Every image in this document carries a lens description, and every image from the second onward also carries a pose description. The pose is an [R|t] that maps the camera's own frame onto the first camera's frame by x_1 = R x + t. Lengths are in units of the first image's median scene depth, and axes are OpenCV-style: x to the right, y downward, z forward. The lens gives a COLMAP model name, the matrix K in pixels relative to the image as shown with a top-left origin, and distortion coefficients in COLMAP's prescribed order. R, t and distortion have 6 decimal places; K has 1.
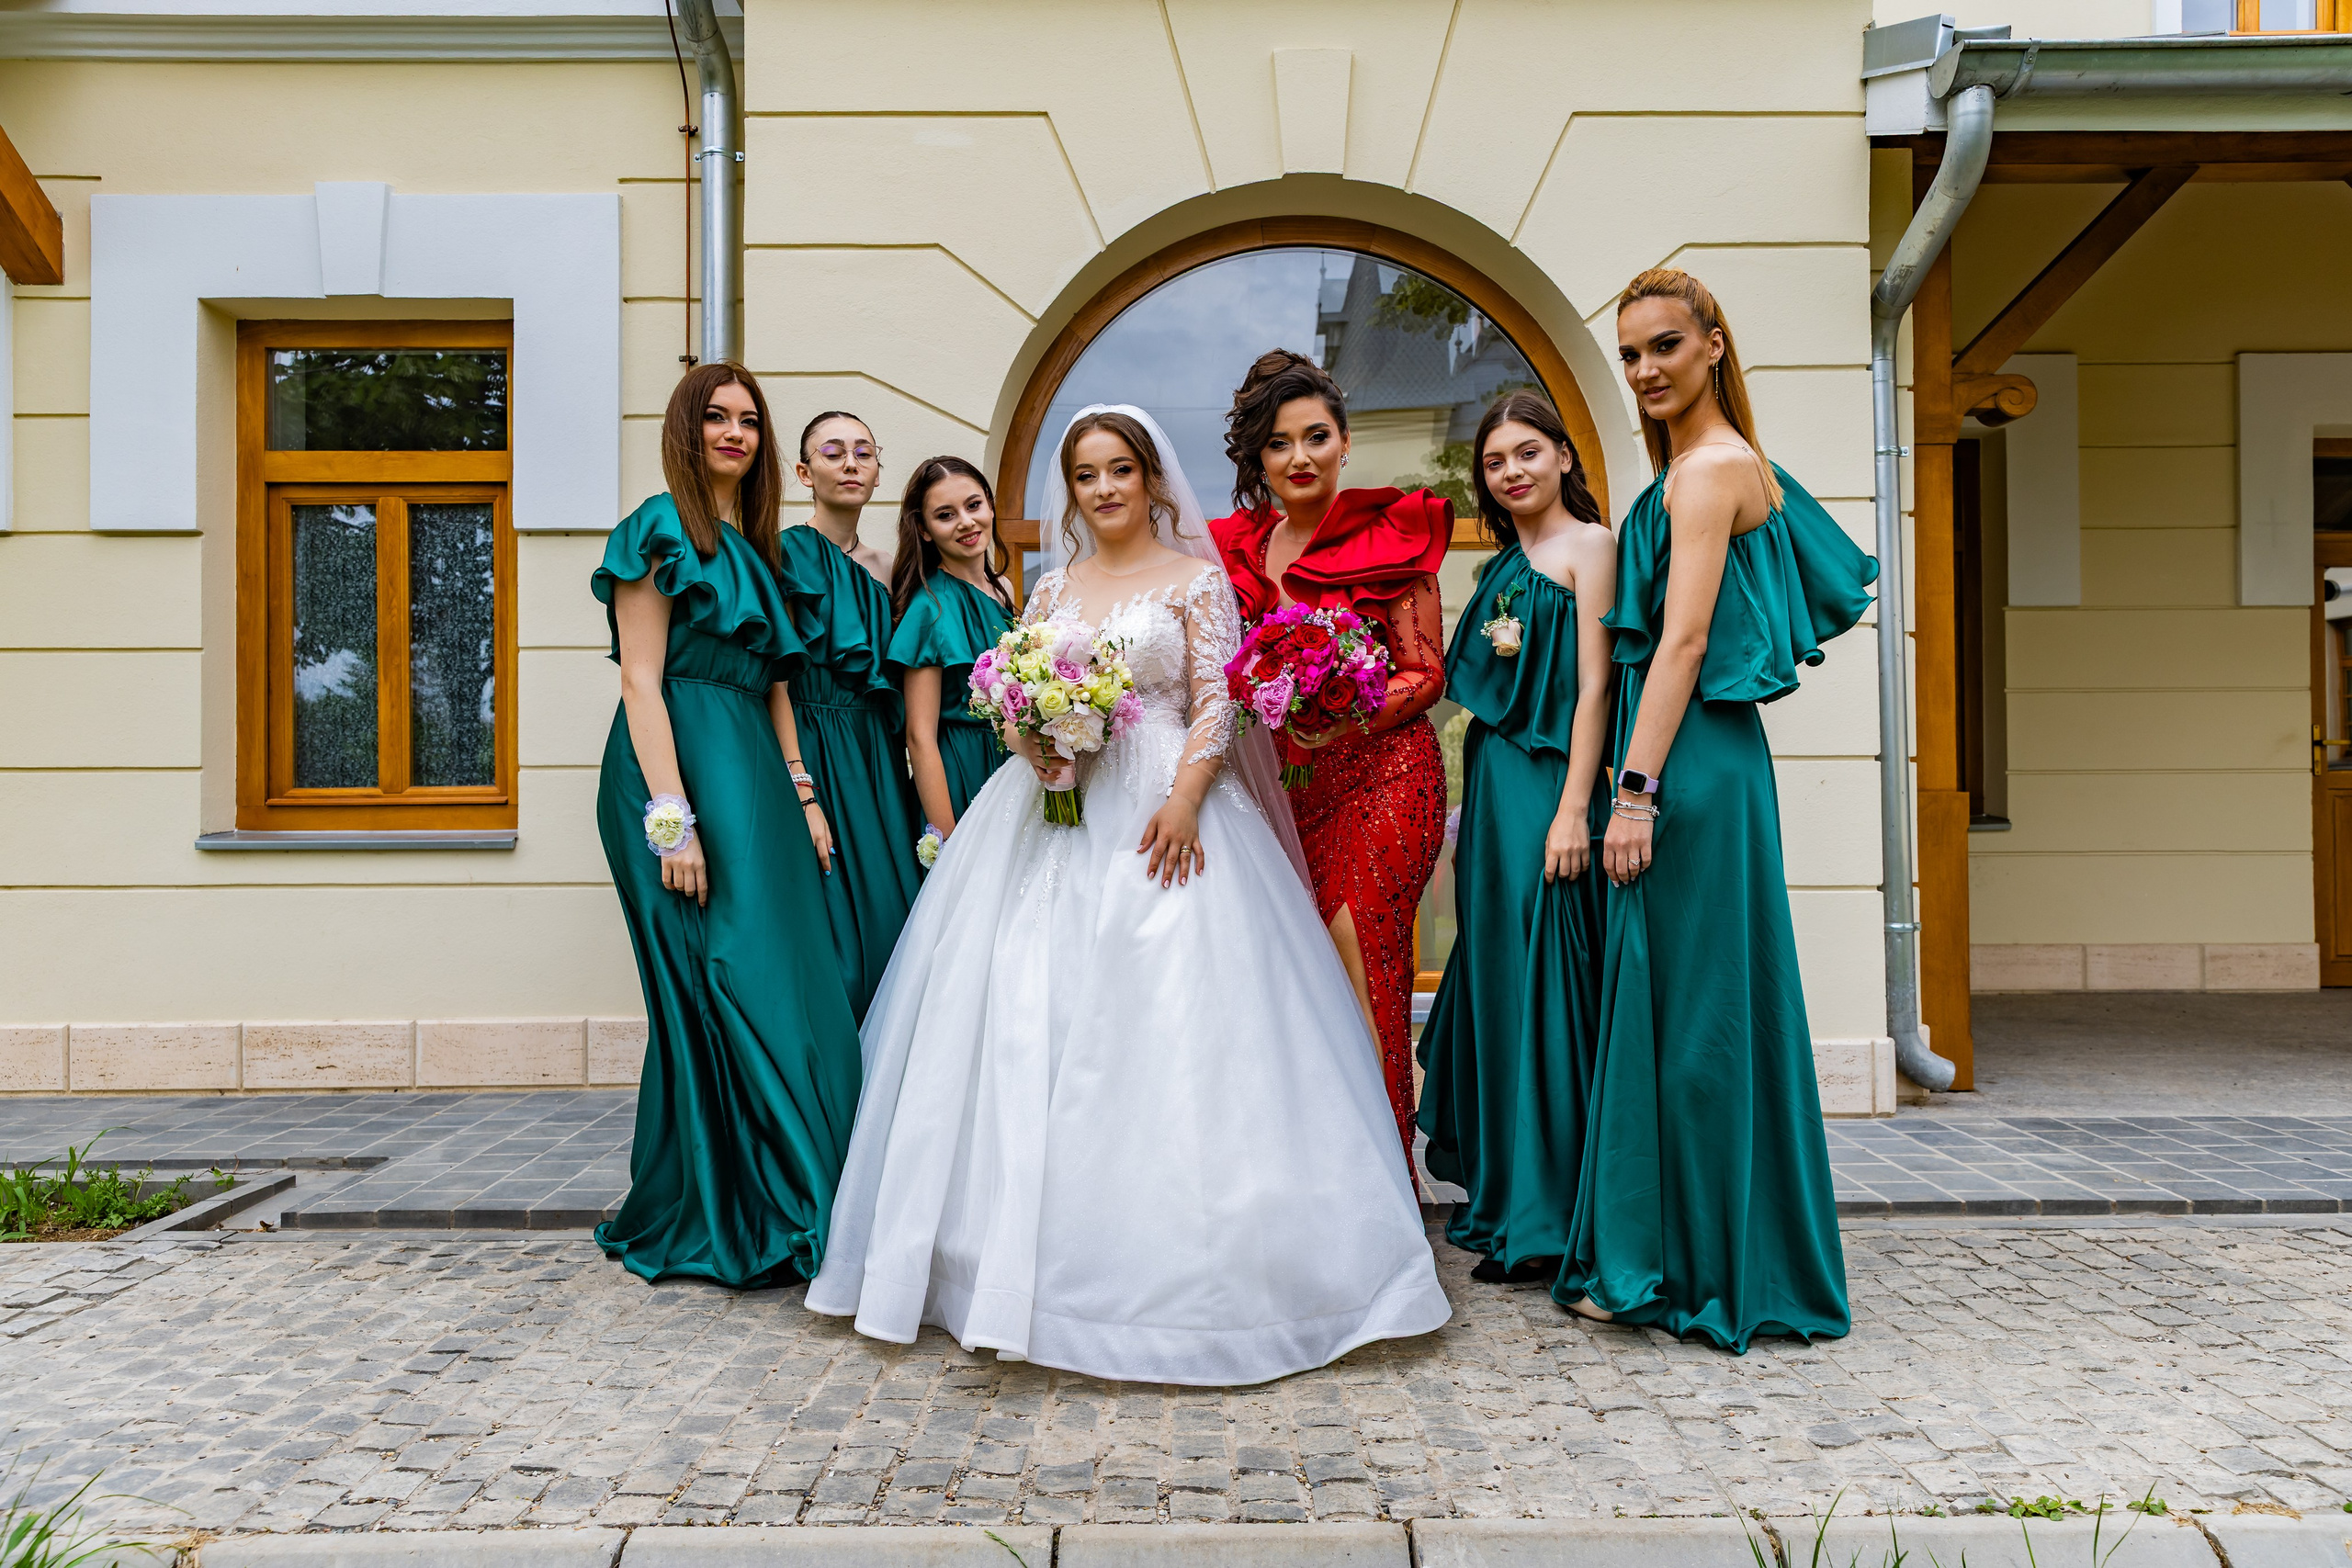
lens RADIAL K [[1570.8, 0, 1179.2], [0, 1570.8, 778.0], [0, 0, 1]] dist [0.012385, 0.003714]
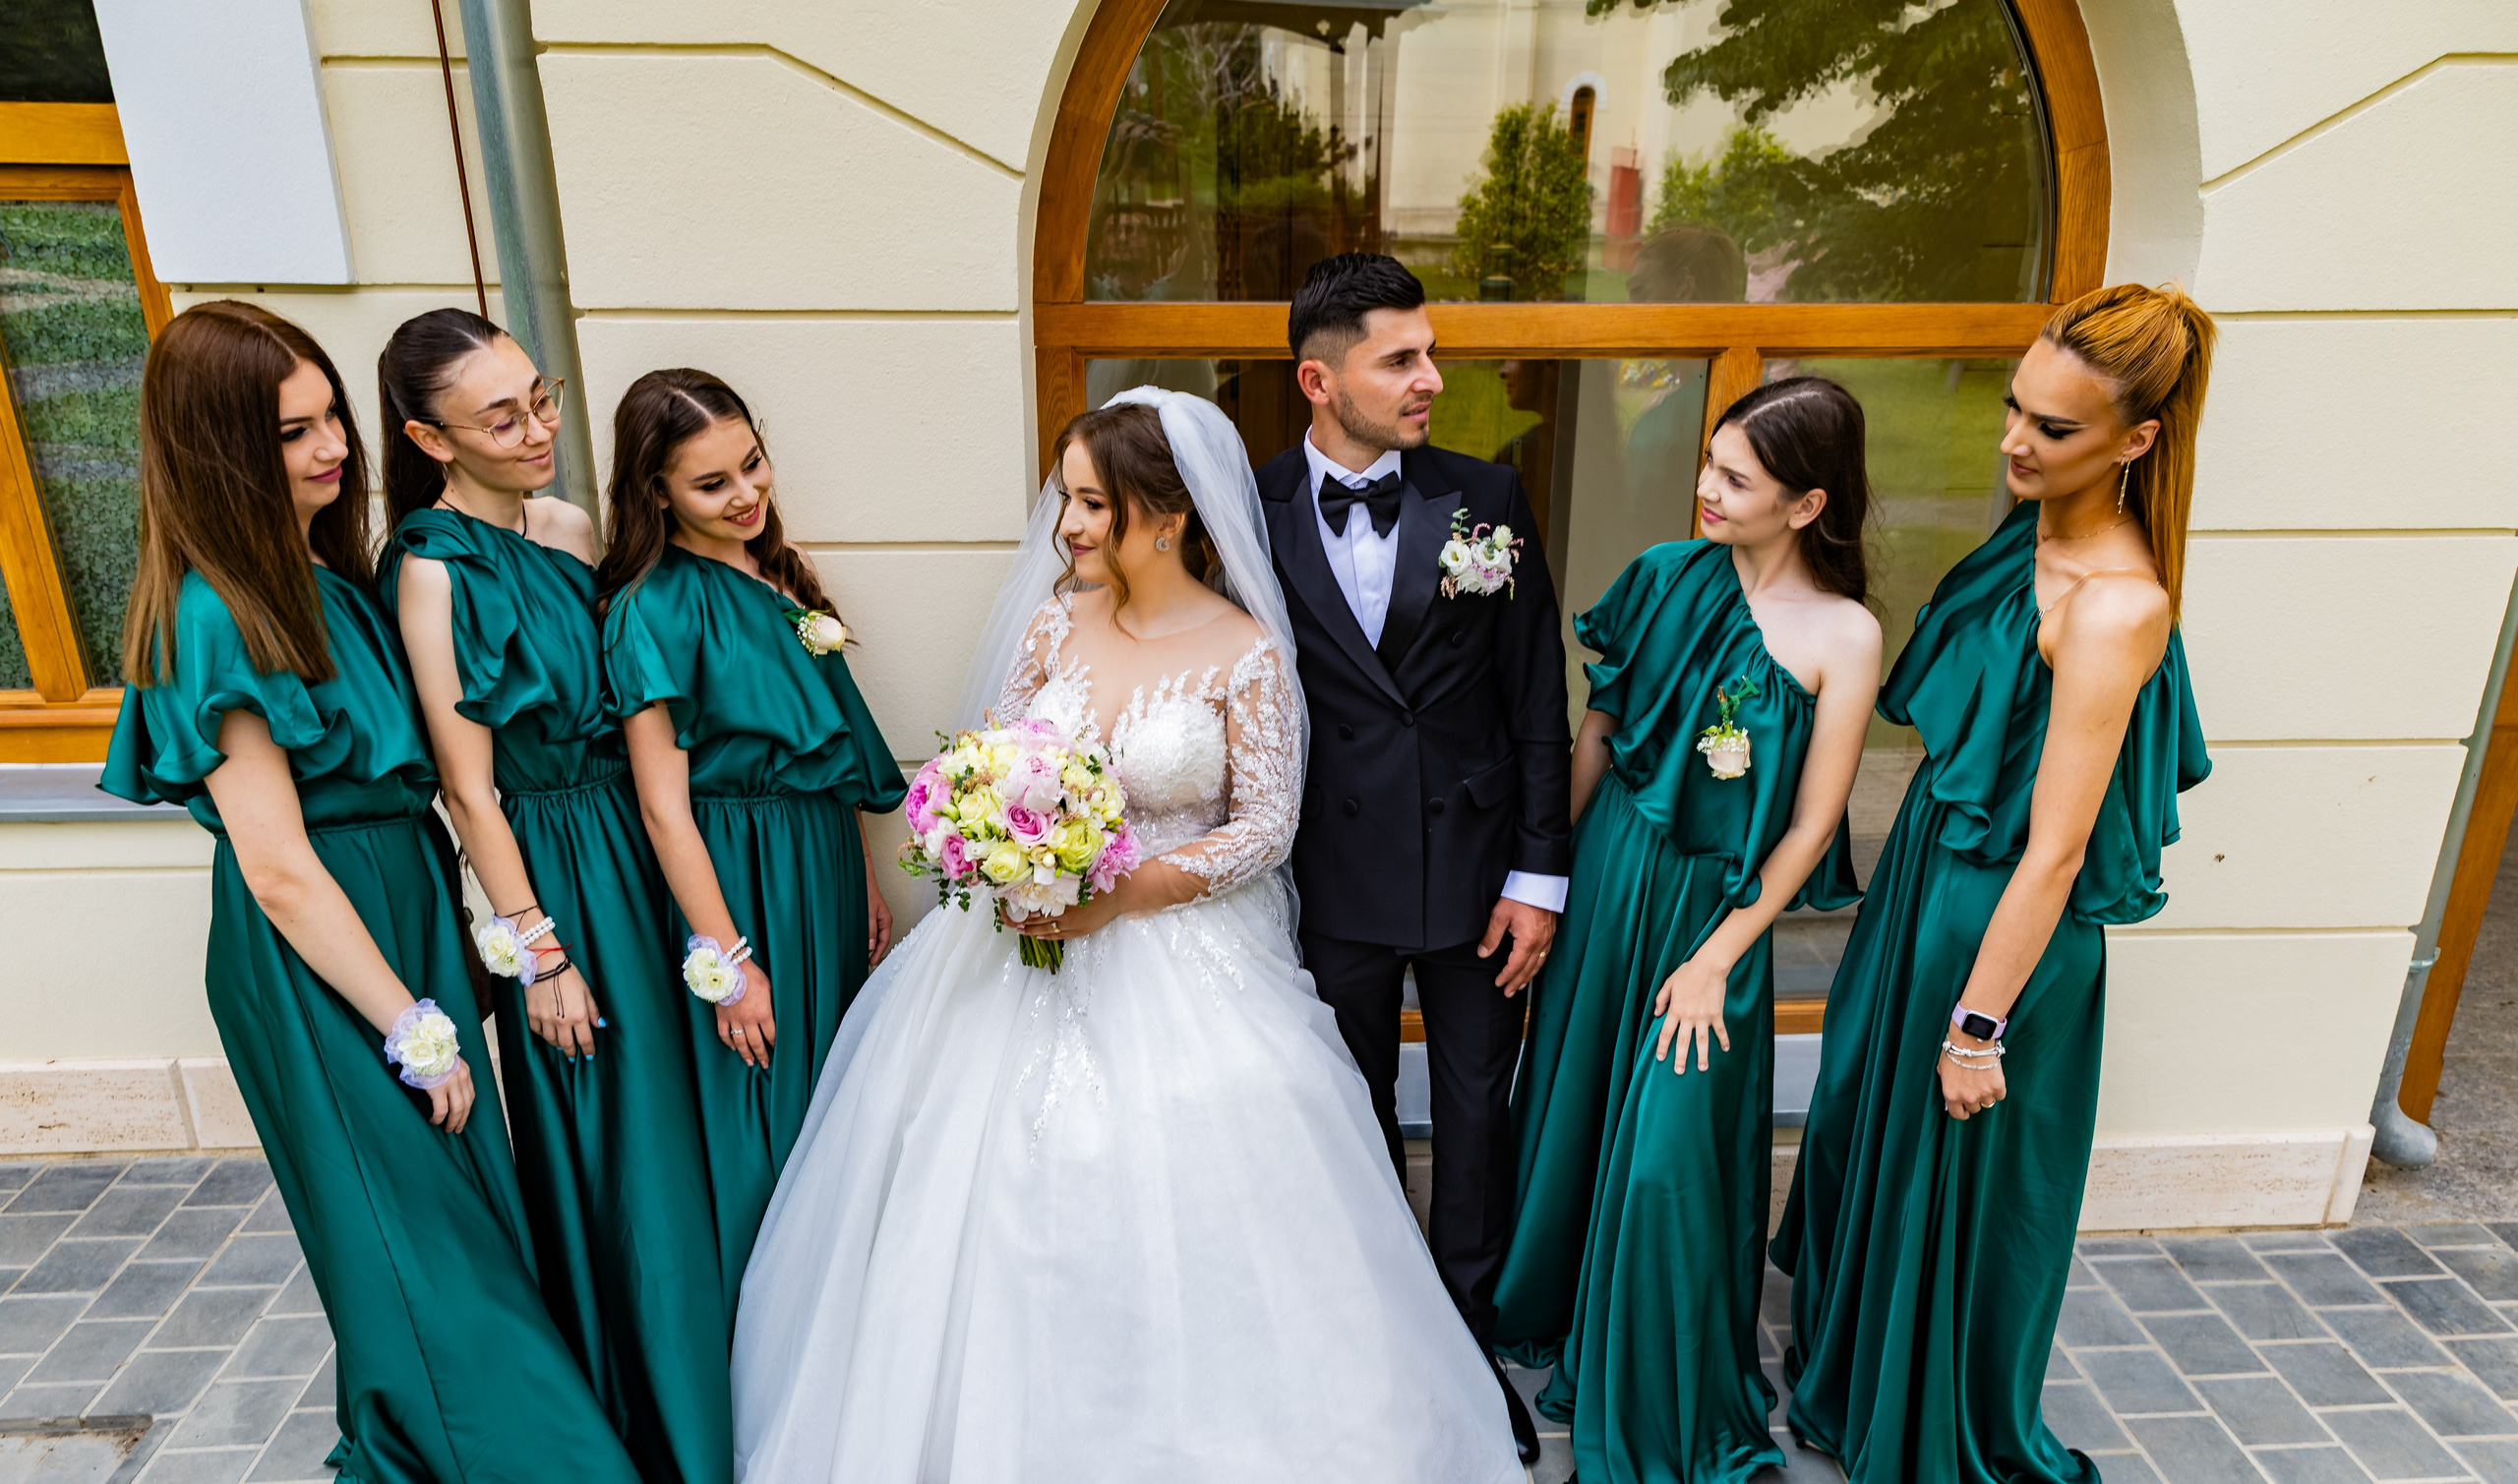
lens RADIAL K [[1688.9, 0, 1255.7], [0, 1688.9, 798.7], [0, 0, 1]] dist [-0.019796, 0.029916]
pose [[0.998470, -0.007251, 0.054811, -0.070443], [-0.014177, 0.924639, 0.380581, -0.221579], [-0.053440, -0.380776, 0.923122, 0.363779]]
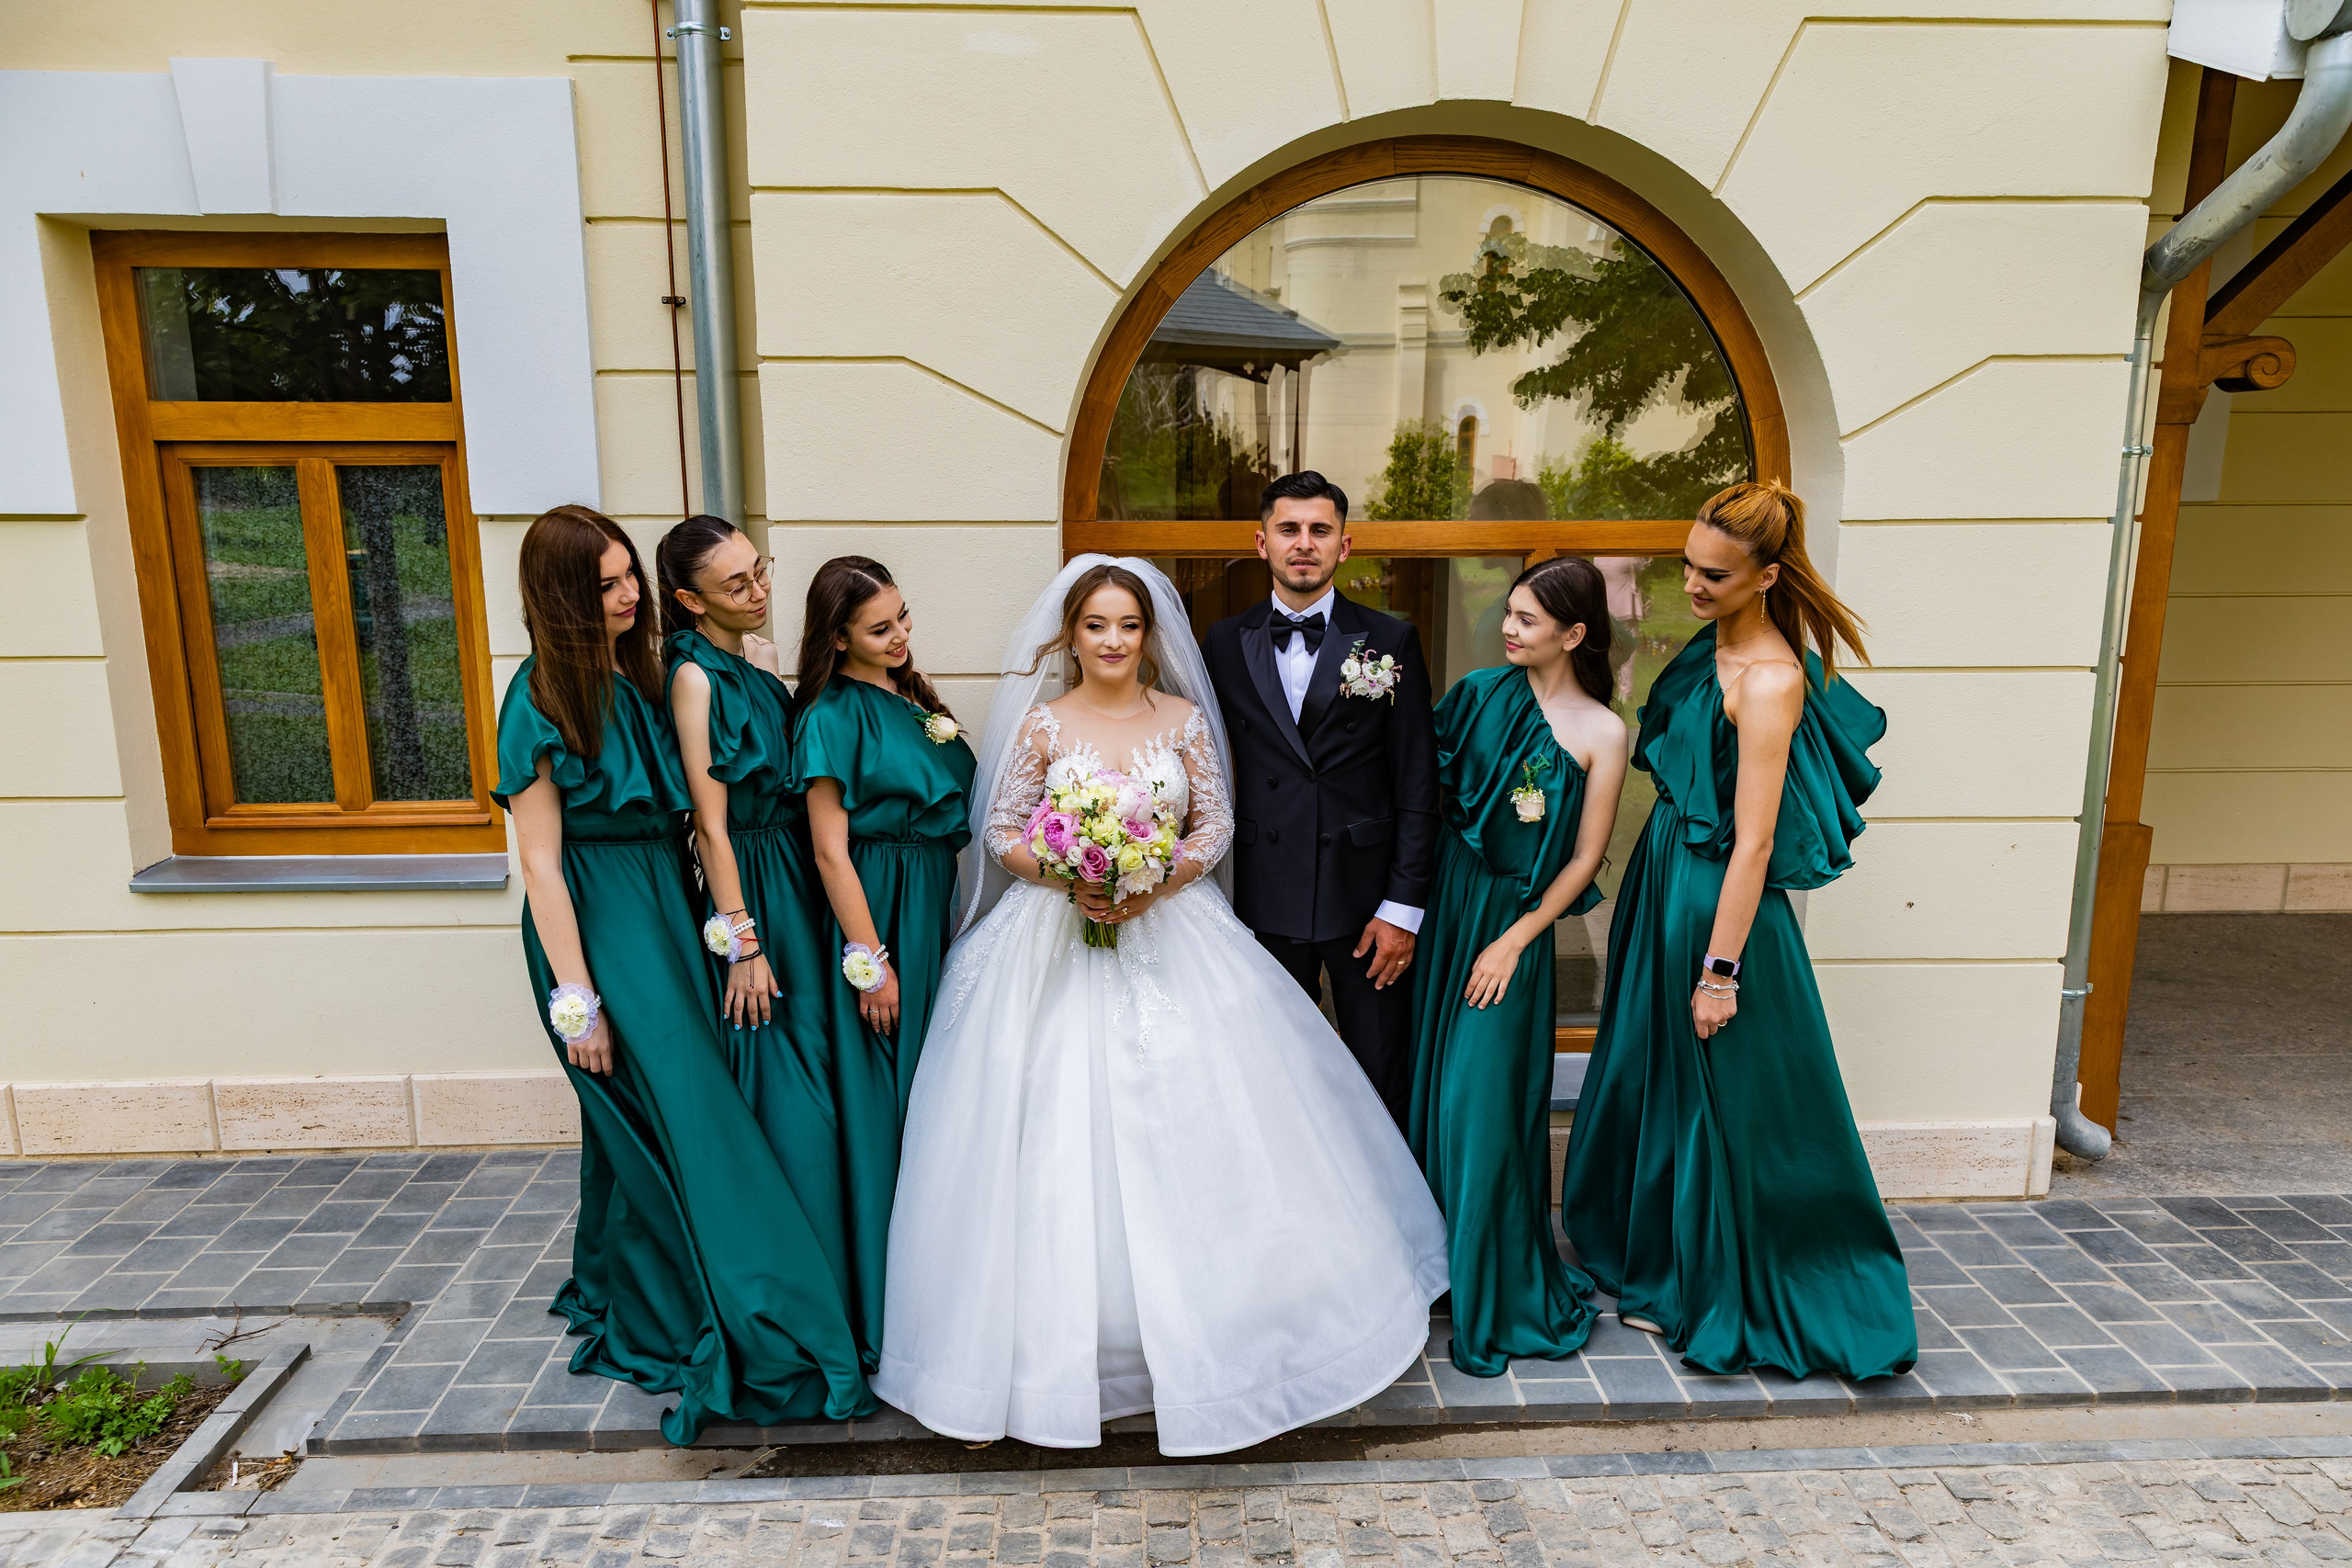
lens RADIAL K [[1570.8, 0, 1164.6], [0, 1570.8, 786.3], [0, 0, 1]] dist [0.012385, 0.003714]
pose [[0.999246, -0.001795, 0.038779, -0.092504], [-0.006660, 0.976198, 0.216777, -0.200527], [-0.038245, -0.216872, 0.975451, 0.149703]]
